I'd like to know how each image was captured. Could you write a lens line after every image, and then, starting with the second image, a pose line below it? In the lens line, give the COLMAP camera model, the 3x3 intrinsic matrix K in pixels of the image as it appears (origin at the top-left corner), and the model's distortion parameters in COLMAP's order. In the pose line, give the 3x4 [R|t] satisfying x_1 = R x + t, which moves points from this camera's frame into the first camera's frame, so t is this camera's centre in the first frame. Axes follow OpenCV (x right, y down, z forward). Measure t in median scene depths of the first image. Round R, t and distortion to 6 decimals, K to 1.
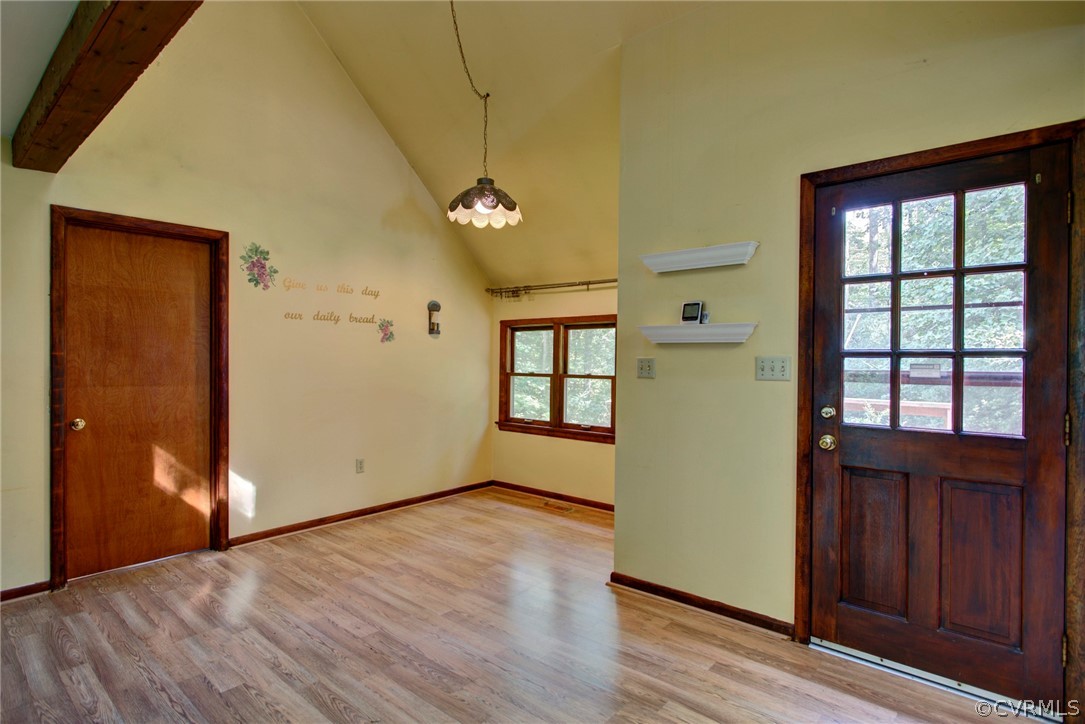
lens RADIAL K [[561.4, 0, 545.9], [0, 561.4, 362.2], [0, 0, 1]] dist [-0.005289, 0.008013]
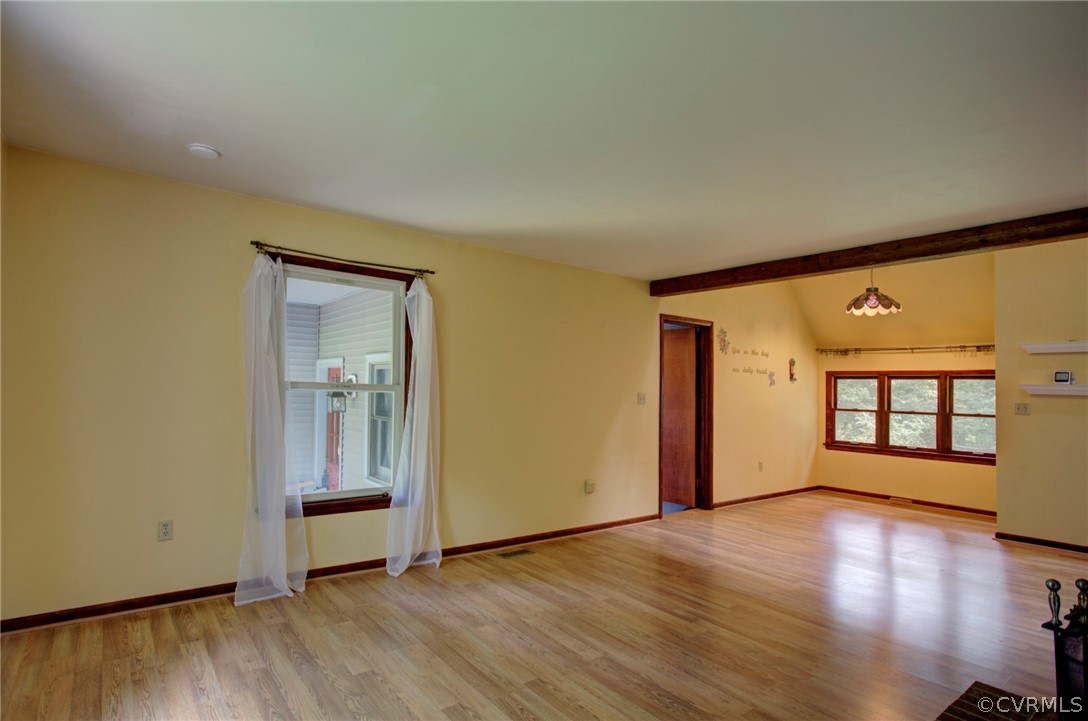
lens RADIAL K [[562.9, 0, 540.9], [0, 562.9, 365.1], [0, 0, 1]] dist [-0.005289, 0.008013]
pose [[0.980269, 0.013075, -0.197236, -0.631768], [-0.023705, 0.998385, -0.051631, 0.000778], [0.196243, 0.055288, 0.978995, -0.658808]]
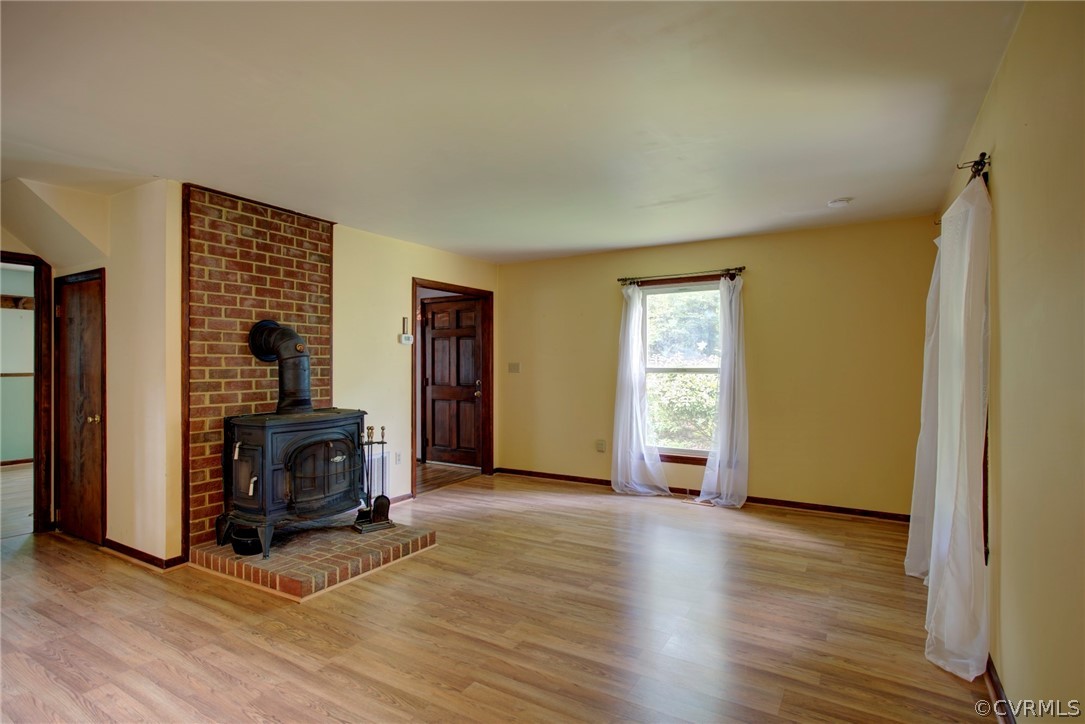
lens RADIAL K [[561.4, 0, 533.1], [0, 561.4, 364.5], [0, 0, 1]] dist [-0.005289, 0.008013]
pose [[-0.987995, -0.005265, -0.154395, -0.498484], [-0.006249, 0.999963, 0.005886, -0.005574], [0.154359, 0.006780, -0.987992, 0.687132]]
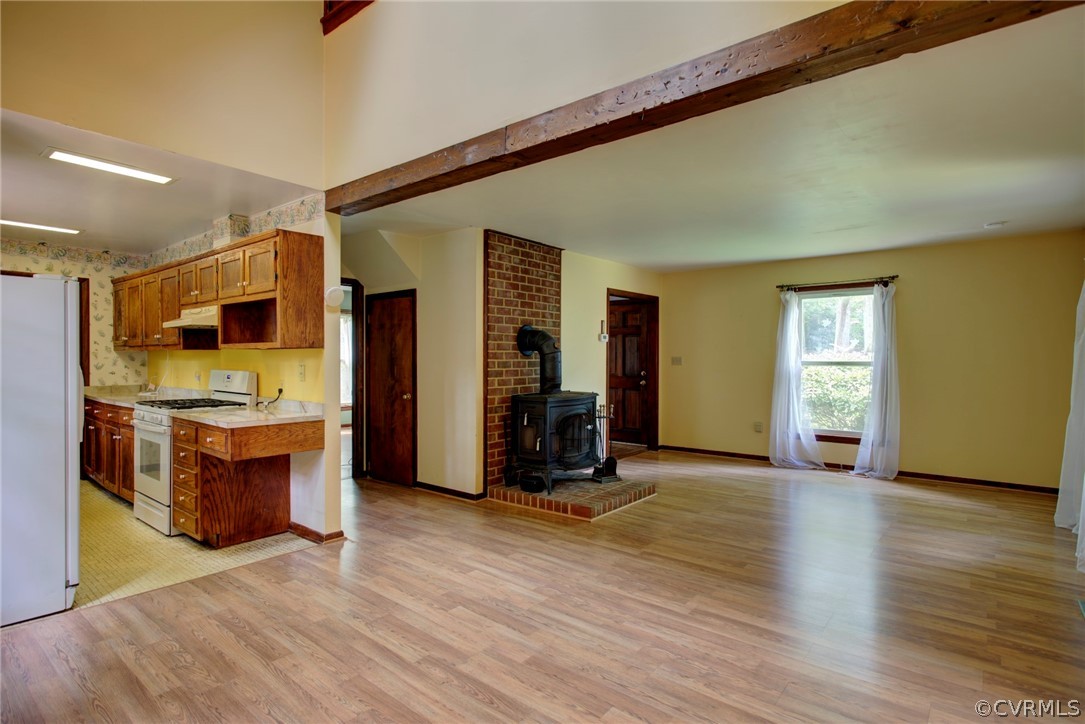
lens RADIAL K [[561.4, 0, 535.5], [0, 561.4, 364.0], [0, 0, 1]] dist [-0.005289, 0.008013]
pose [[-0.999836, -0.007024, -0.016693, -0.210117], [-0.007310, 0.999827, 0.017131, -0.005379], [0.016569, 0.017250, -0.999714, 0.956188]]
